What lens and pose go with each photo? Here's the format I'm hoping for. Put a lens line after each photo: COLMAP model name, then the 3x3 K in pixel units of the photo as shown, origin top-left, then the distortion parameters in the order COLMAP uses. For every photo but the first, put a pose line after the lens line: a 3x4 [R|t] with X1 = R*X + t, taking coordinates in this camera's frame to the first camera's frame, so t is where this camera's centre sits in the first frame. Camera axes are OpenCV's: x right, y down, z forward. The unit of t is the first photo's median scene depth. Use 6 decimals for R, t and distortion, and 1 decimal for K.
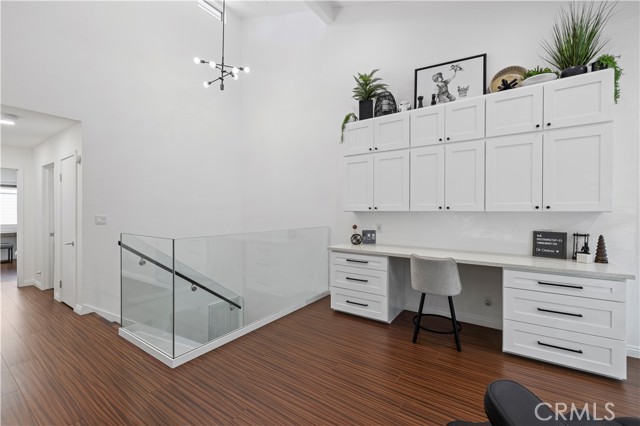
lens RADIAL K [[269.9, 0, 317.4], [0, 269.9, 212.1], [0, 0, 1]] dist [0.002364, 0.000893]
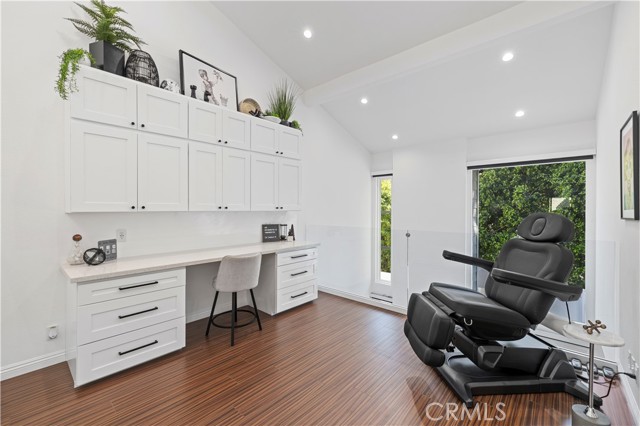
lens RADIAL K [[269.9, 0, 317.4], [0, 269.9, 212.1], [0, 0, 1]] dist [0.002364, 0.000893]
pose [[0.137697, -0.011435, 0.990408, -0.480922], [0.010602, 0.999893, 0.010071, -0.004856], [-0.990418, 0.009113, 0.137803, 0.471184]]
